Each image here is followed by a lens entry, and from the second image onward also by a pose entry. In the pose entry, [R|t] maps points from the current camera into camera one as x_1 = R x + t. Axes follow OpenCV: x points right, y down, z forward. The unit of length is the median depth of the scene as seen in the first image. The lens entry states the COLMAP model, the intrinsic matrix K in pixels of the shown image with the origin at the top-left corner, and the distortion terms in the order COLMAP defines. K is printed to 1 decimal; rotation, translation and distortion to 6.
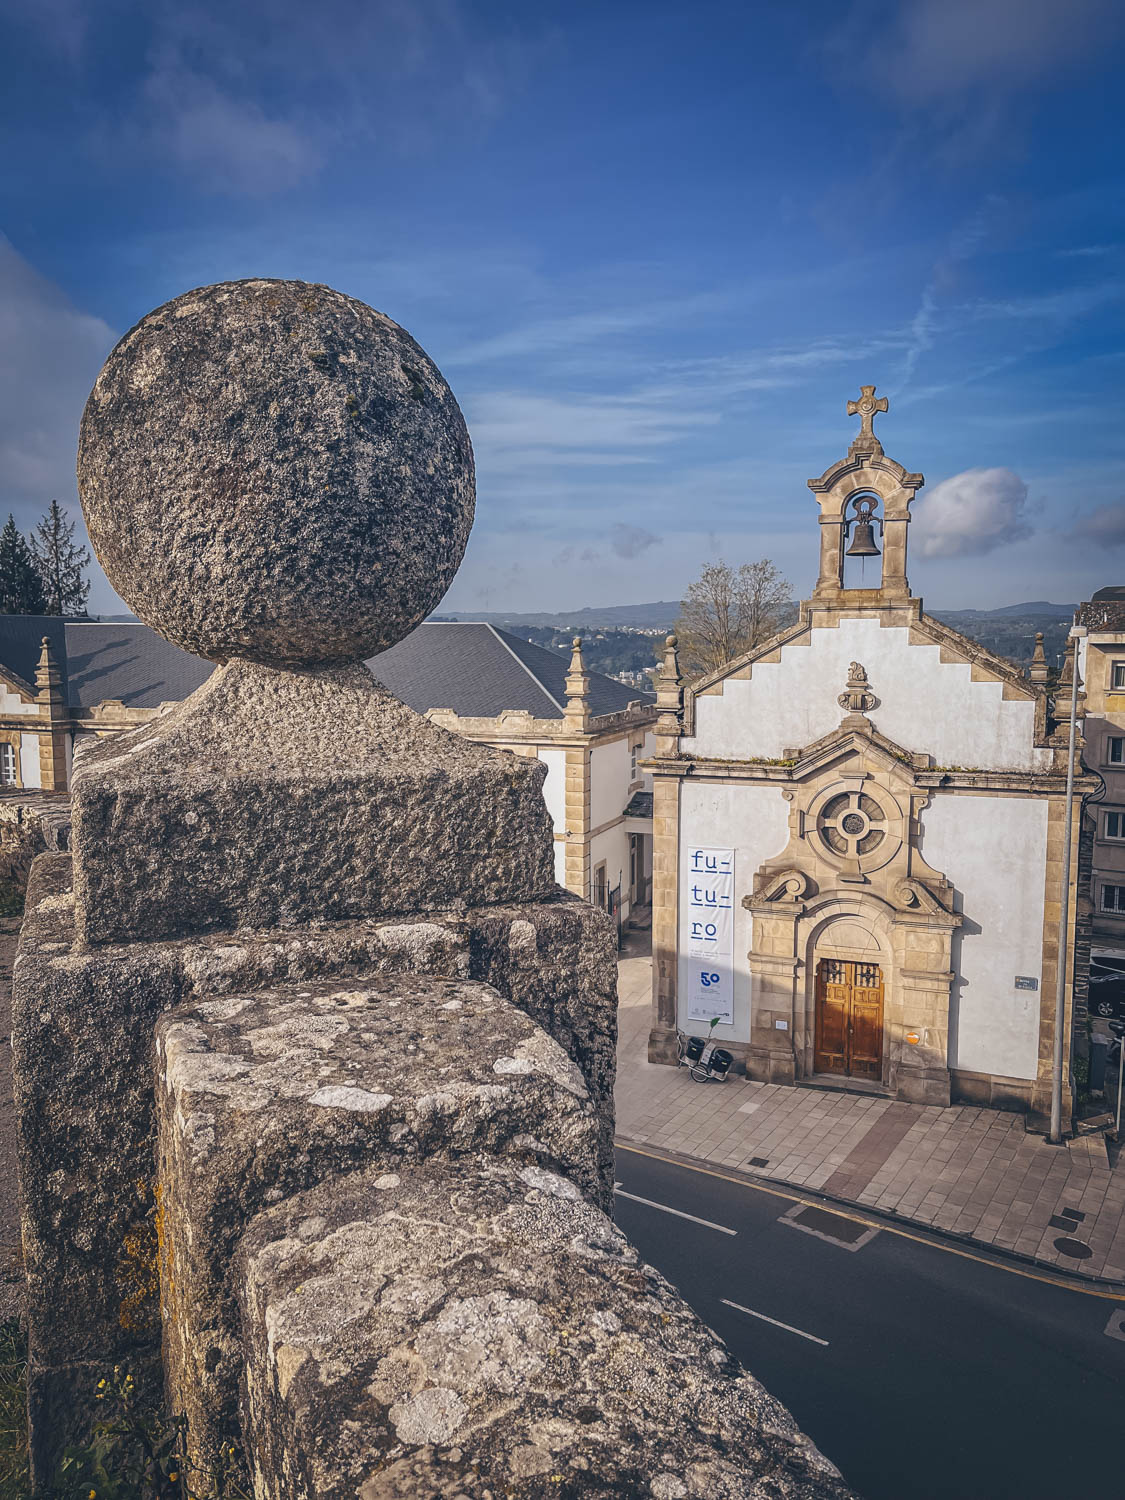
lens RADIAL K [[1127.8, 0, 562.5], [0, 1127.8, 750.0], [0, 0, 1]] dist [0.104914, -0.219532]
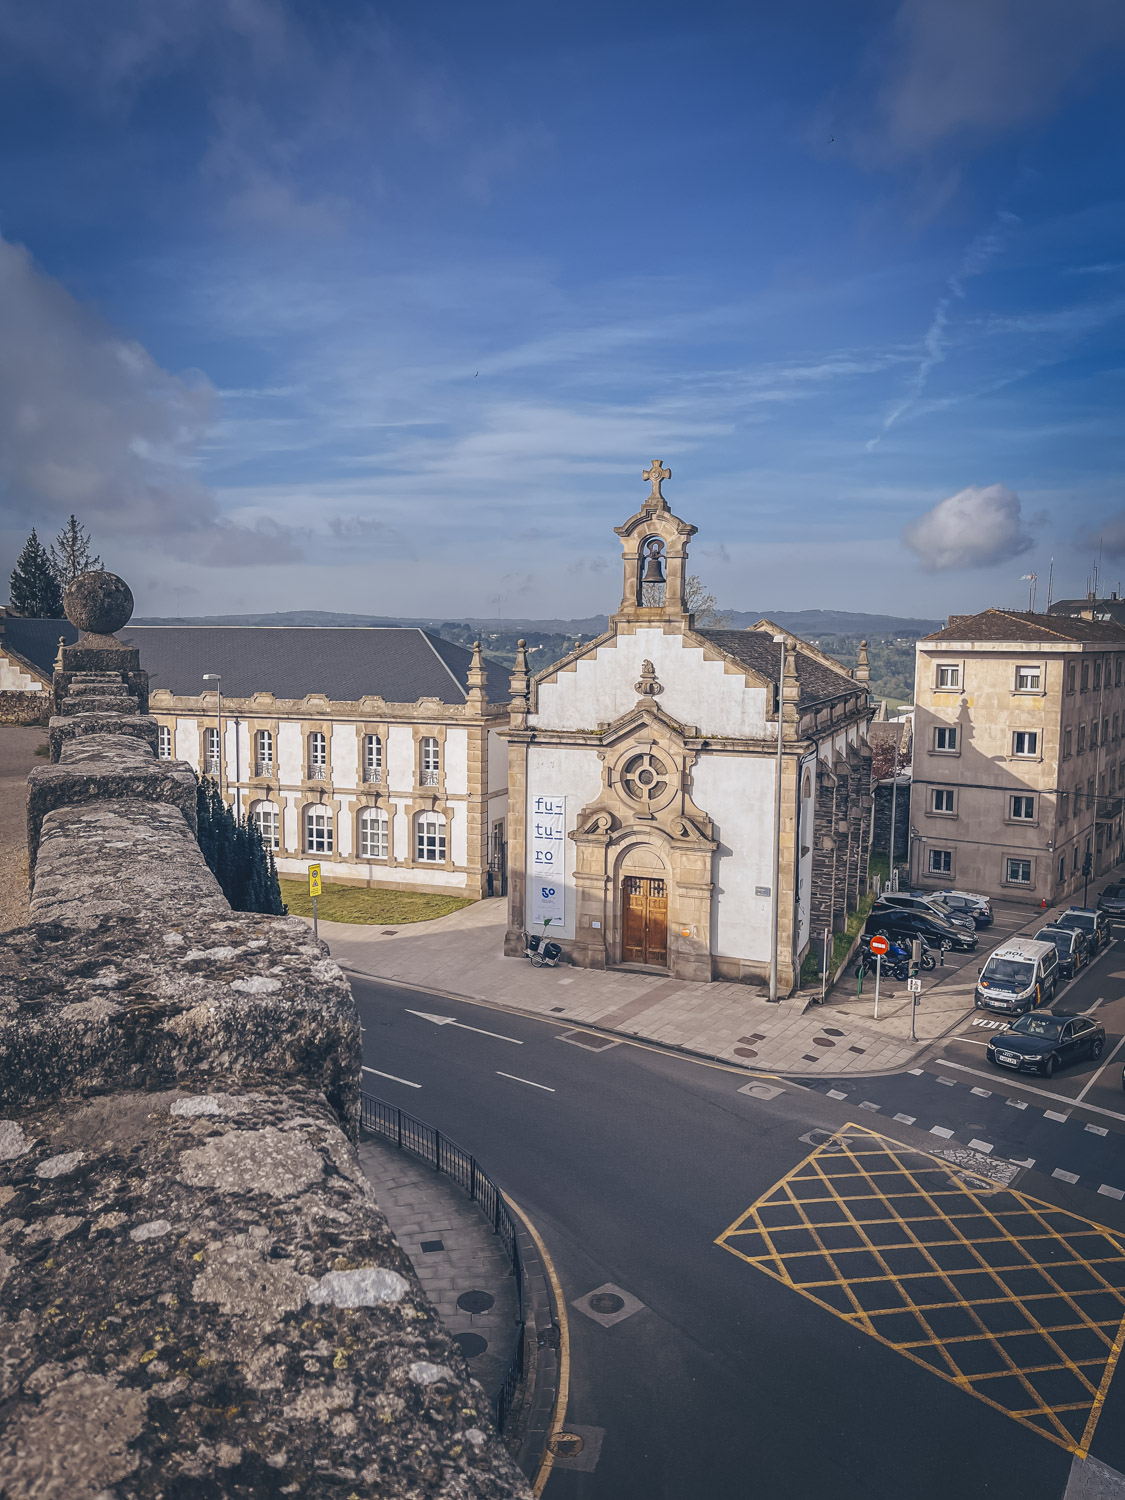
lens RADIAL K [[1123.9, 0, 562.5], [0, 1123.9, 750.0], [0, 0, 1]] dist [0.165628, -0.366032]
pose [[0.999847, 0.010588, -0.013923, 0.172186], [-0.010692, 0.999916, -0.007393, 0.043088], [0.013843, 0.007541, 0.999876, -0.366285]]
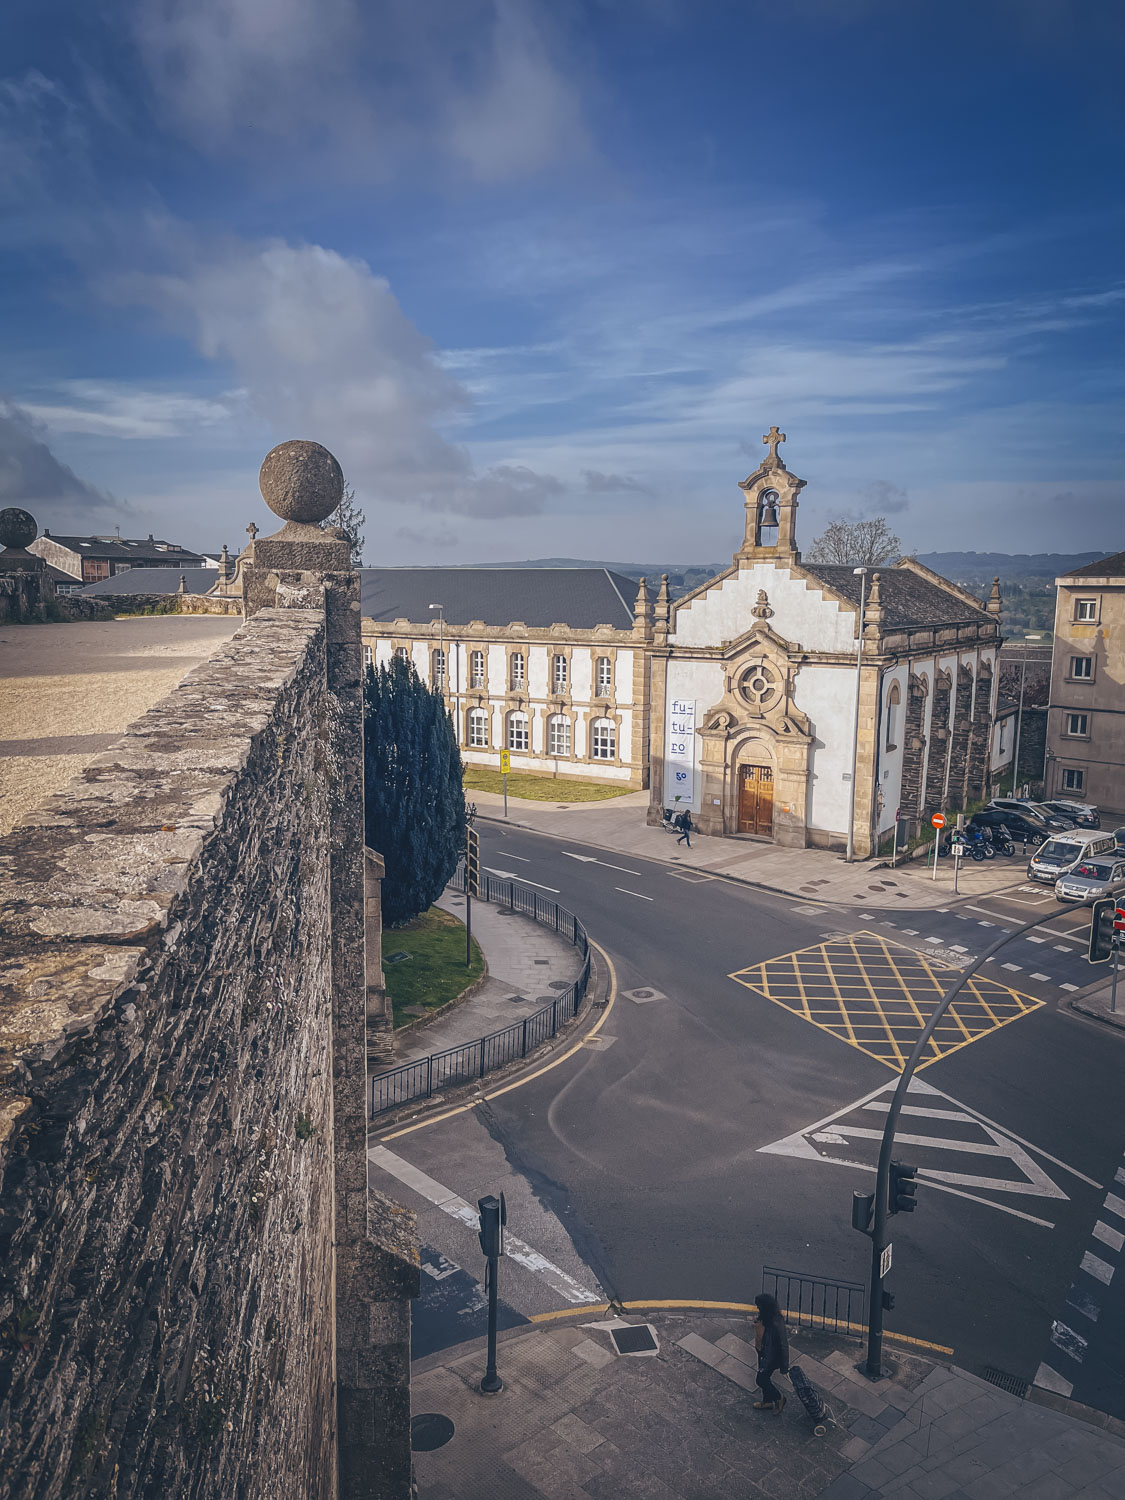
lens RADIAL K [[1127.8, 0, 562.5], [0, 1127.8, 750.0], [0, 0, 1]] dist [0.104914, -0.219532]
pose [[0.972768, 0.041418, -0.228051, 0.359430], [-0.033032, 0.998635, 0.040470, 0.103708], [0.229416, -0.031835, 0.972808, -0.730220]]
